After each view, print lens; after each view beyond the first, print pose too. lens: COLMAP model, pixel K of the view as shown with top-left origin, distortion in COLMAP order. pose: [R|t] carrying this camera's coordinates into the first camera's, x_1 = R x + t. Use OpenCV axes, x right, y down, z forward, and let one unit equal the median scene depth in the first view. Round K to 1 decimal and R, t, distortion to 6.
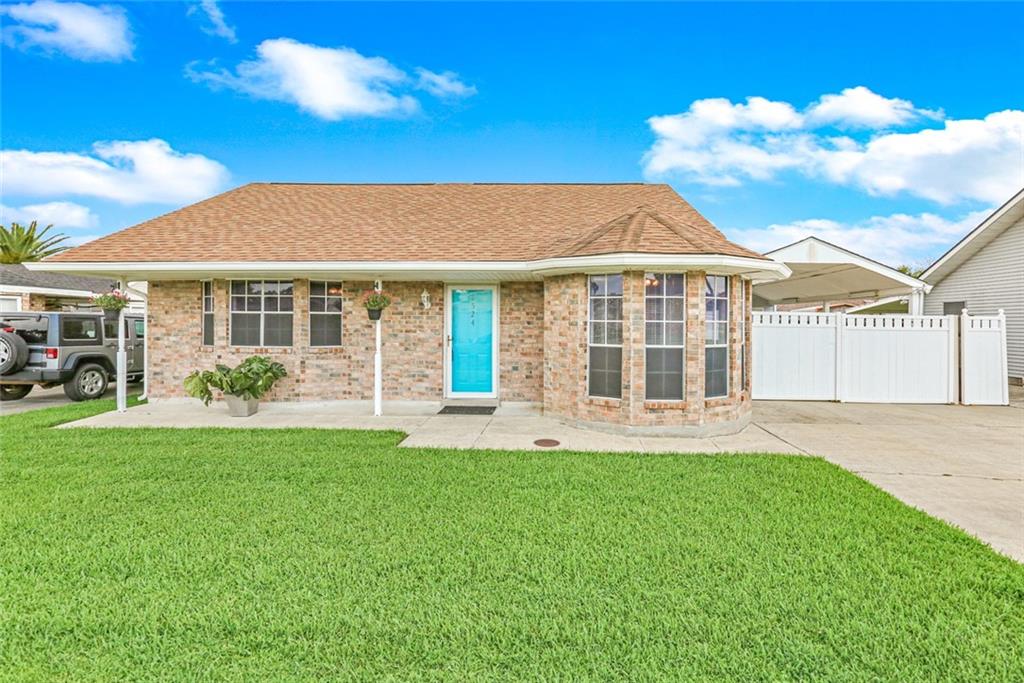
lens RADIAL K [[493.7, 0, 511.1], [0, 493.7, 335.5], [0, 0, 1]] dist [-0.001686, 0.000012]
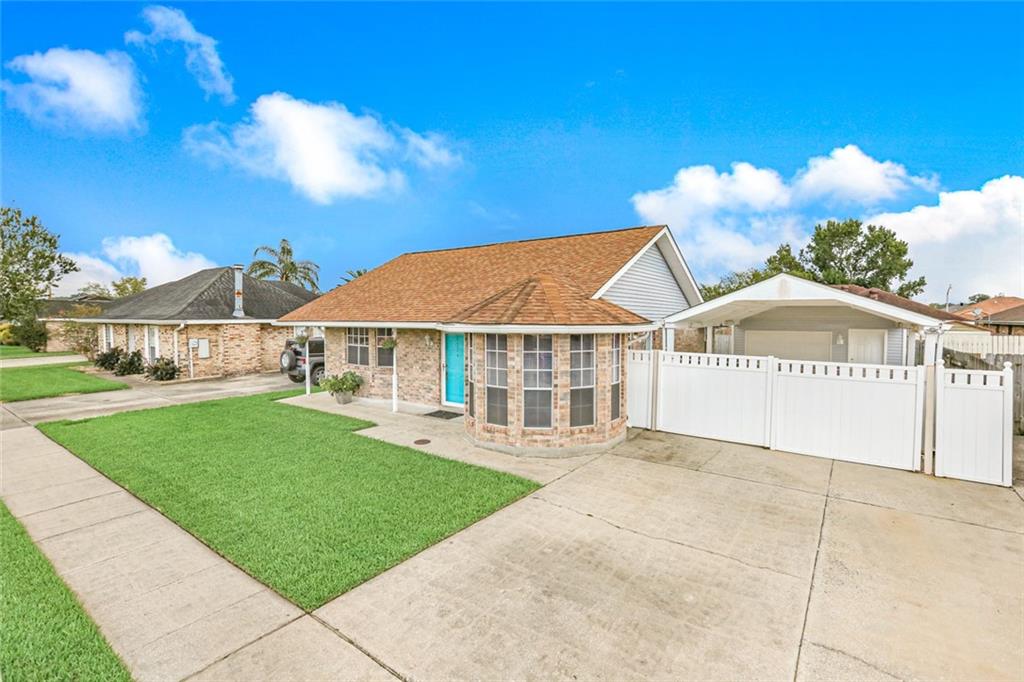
lens RADIAL K [[466.6, 0, 512.9], [0, 466.6, 338.2], [0, 0, 1]] dist [-0.039998, 0.016958]
pose [[0.818545, 0.021837, -0.574027, 0.912191], [-0.006711, 0.999573, 0.028456, -0.126523], [0.574403, -0.019440, 0.818341, -0.038690]]
